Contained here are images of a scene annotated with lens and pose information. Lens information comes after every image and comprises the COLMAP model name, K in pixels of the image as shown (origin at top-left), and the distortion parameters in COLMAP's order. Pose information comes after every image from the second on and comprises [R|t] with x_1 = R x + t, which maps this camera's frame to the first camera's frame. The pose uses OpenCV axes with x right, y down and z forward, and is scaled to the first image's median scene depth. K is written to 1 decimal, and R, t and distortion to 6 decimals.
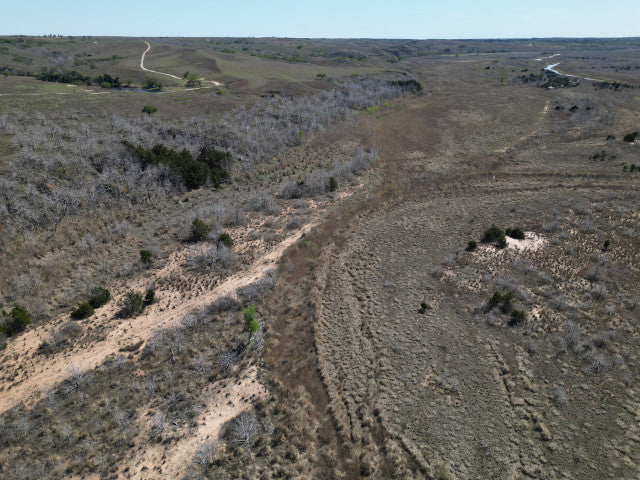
lens RADIAL K [[452.5, 0, 320.0], [0, 452.5, 240.0], [0, 0, 1]] dist [0.073279, -0.052182]
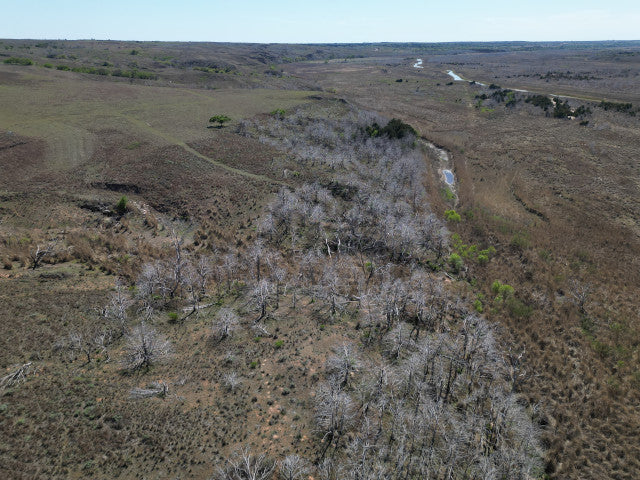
lens RADIAL K [[452.5, 0, 320.0], [0, 452.5, 240.0], [0, 0, 1]] dist [0.073279, -0.052182]
pose [[0.945240, -0.133701, 0.297735, -0.025055], [0.135558, 0.990663, 0.014503, -0.101236], [-0.296894, 0.026652, 0.954538, 0.228059]]
